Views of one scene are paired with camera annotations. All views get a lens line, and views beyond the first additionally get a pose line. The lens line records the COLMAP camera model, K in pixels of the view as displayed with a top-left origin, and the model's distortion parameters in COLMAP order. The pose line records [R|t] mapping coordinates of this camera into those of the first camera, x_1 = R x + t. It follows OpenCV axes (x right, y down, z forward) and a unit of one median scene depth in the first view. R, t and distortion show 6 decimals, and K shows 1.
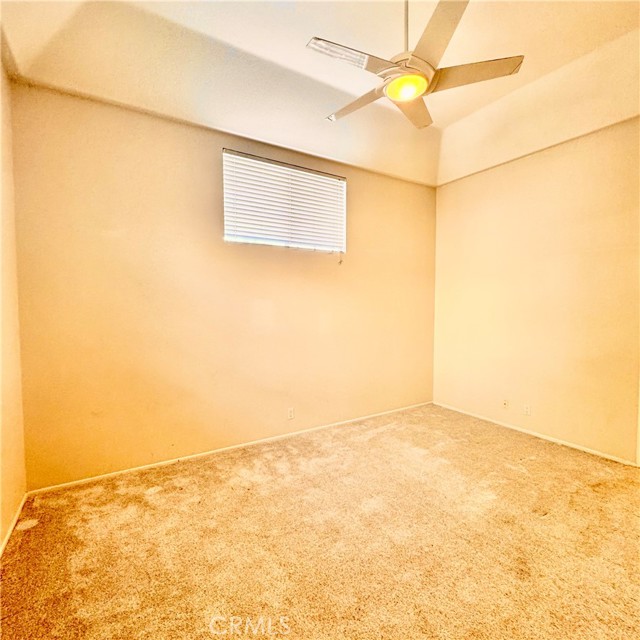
lens RADIAL K [[341.6, 0, 319.6], [0, 341.6, 322.7], [0, 0, 1]] dist [-0.001108, 0.000461]
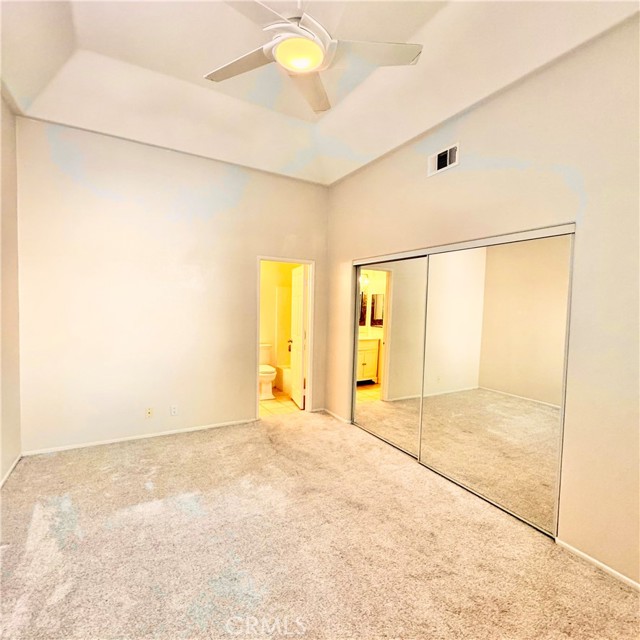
lens RADIAL K [[341.6, 0, 320.6], [0, 341.6, 322.2], [0, 0, 1]] dist [-0.001108, 0.000461]
pose [[0.026772, -0.052709, 0.998251, -0.452800], [0.029020, 0.998229, 0.051930, -0.049133], [-0.999220, 0.027579, 0.028254, 0.682410]]
